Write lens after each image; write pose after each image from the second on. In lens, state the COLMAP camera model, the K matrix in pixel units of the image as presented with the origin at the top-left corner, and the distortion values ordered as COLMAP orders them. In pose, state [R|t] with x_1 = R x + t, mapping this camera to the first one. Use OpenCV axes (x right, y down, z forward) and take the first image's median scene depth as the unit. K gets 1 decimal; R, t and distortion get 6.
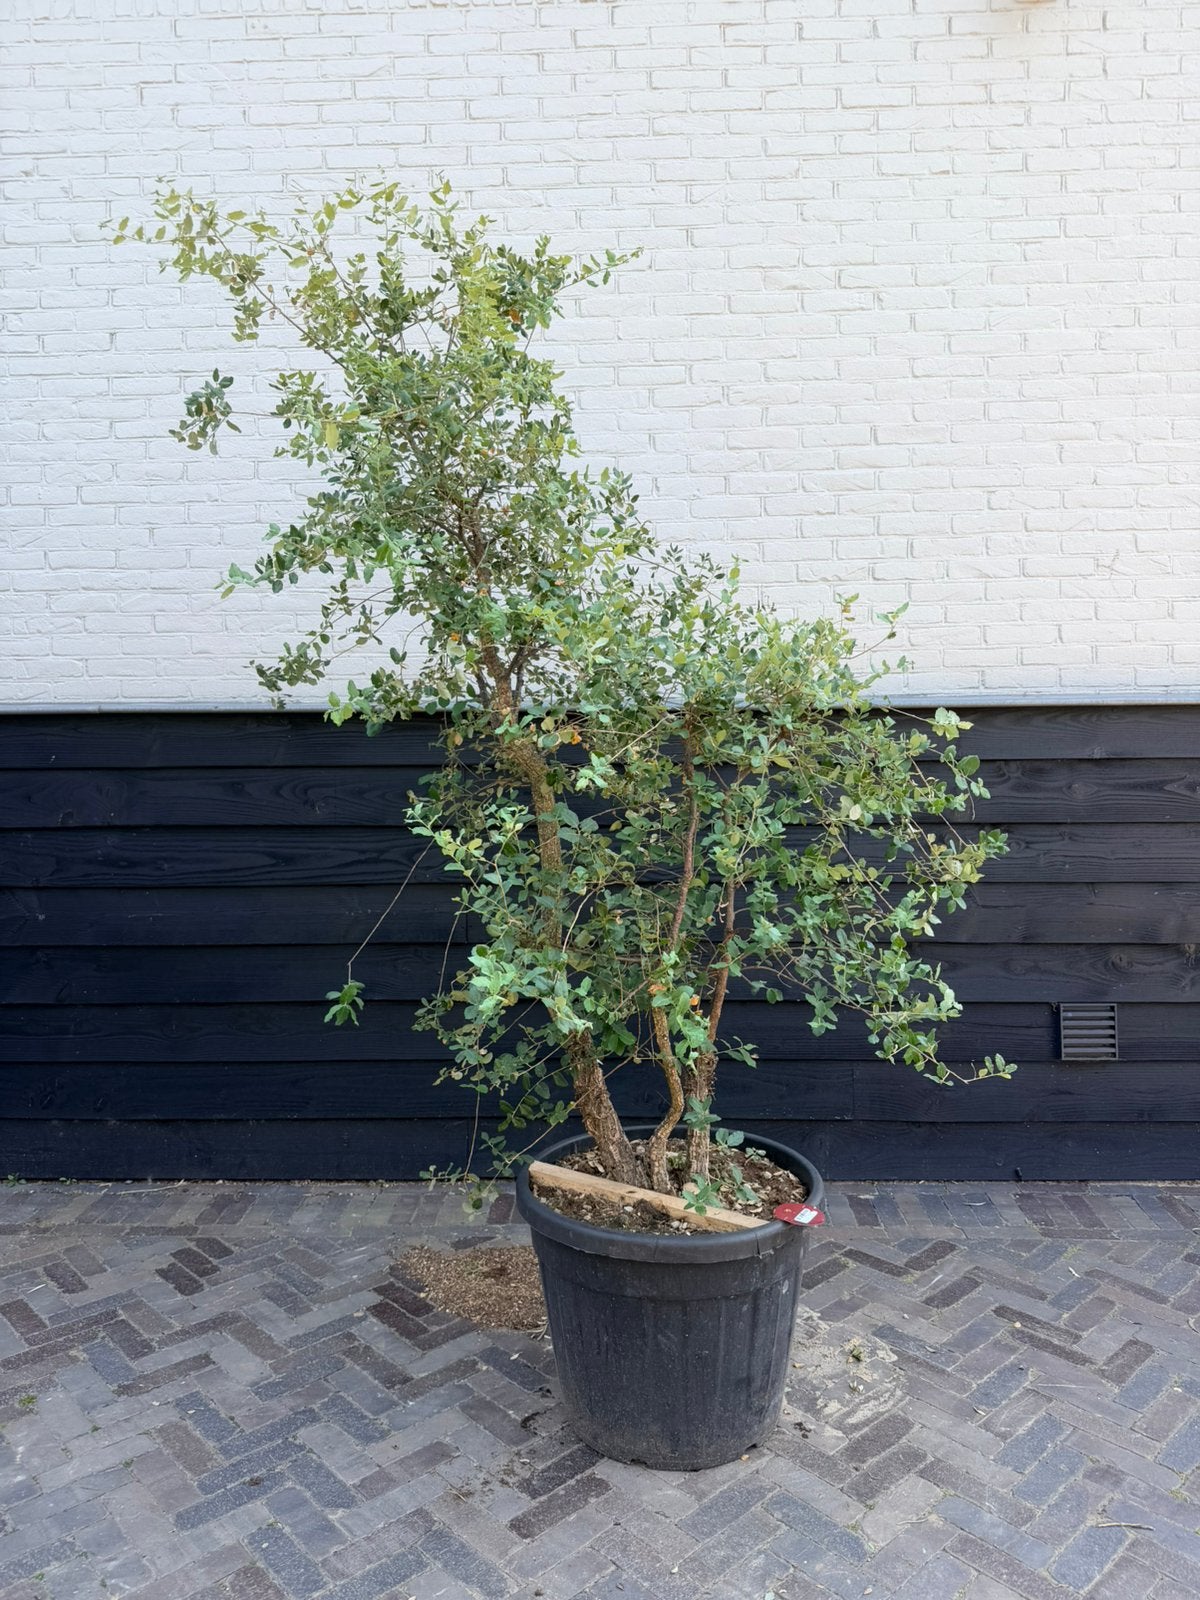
lens RADIAL K [[1135.9, 0, 604.8], [0, 1135.9, 799.9], [0, 0, 1]] dist [-0.000414, -0.005442]
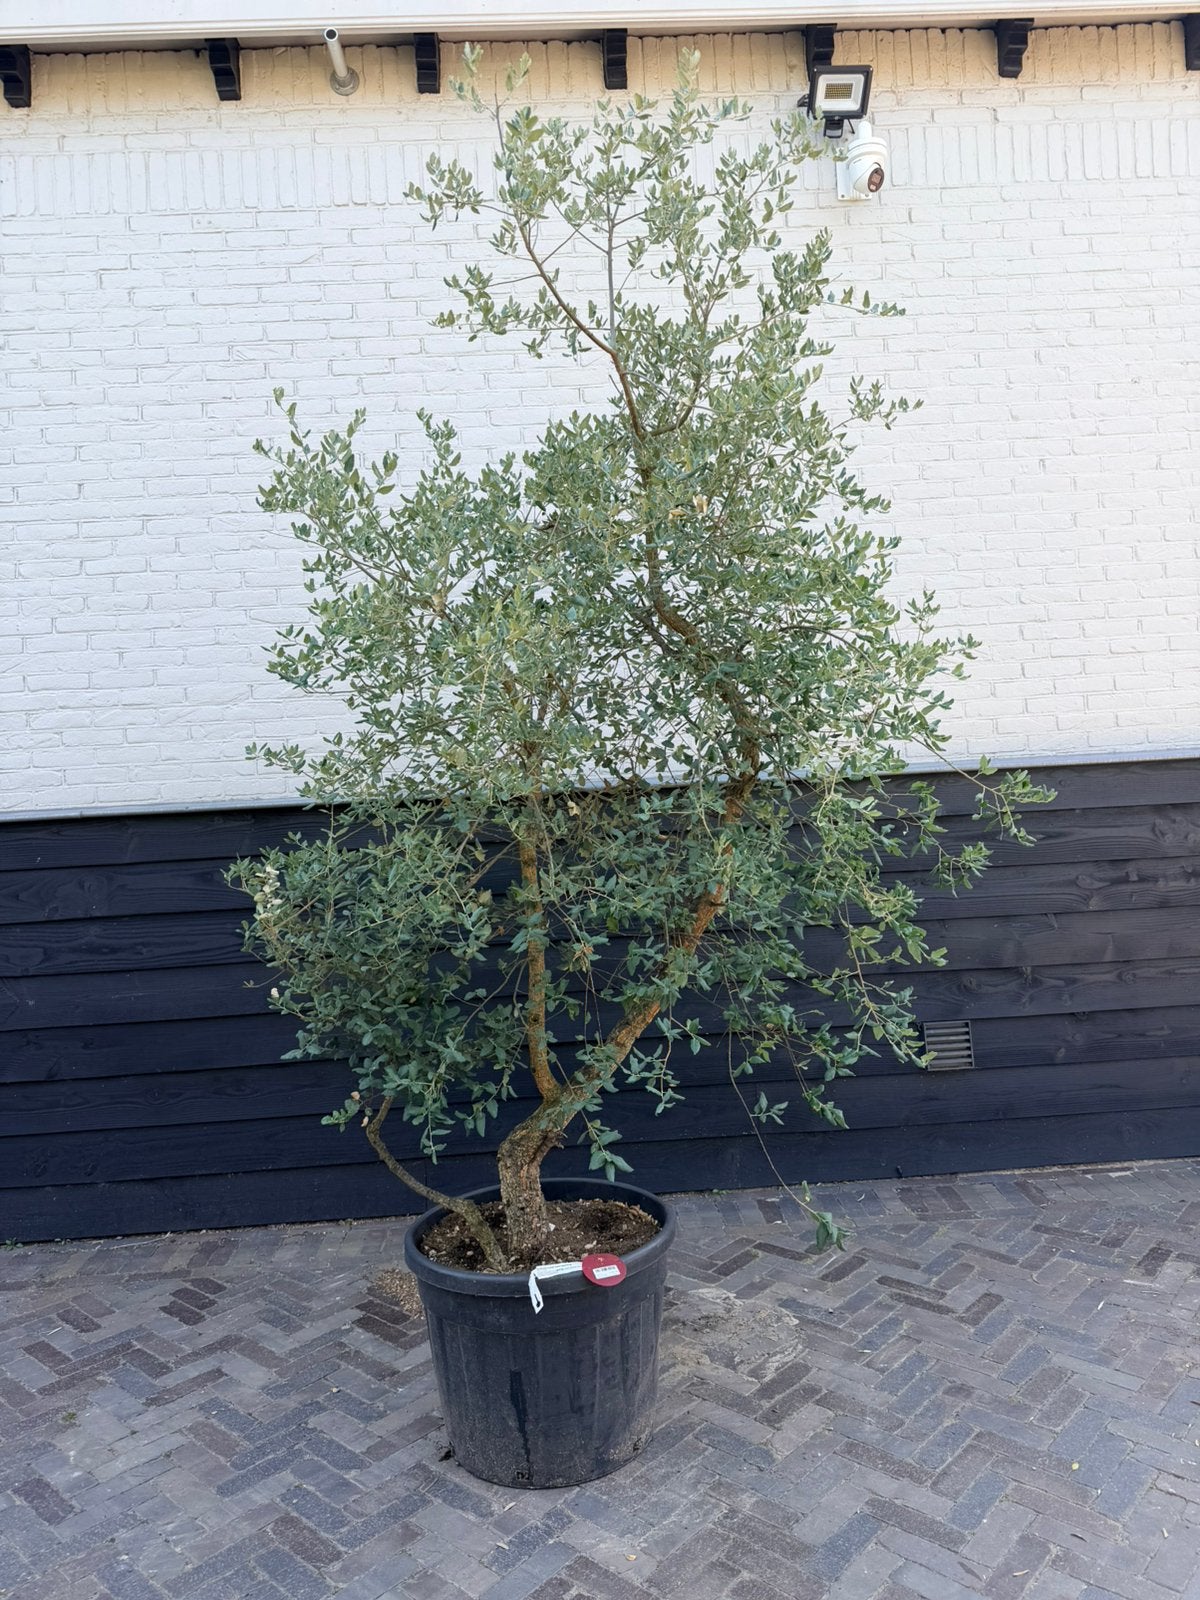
lens RADIAL K [[1135.9, 0, 604.8], [0, 1135.9, 799.9], [0, 0, 1]] dist [-0.000414, -0.005442]
pose [[0.995700, -0.046621, 0.080045, -0.018892], [0.050298, 0.997740, -0.044546, -0.021213], [-0.077787, 0.048380, 0.995795, -0.198421]]
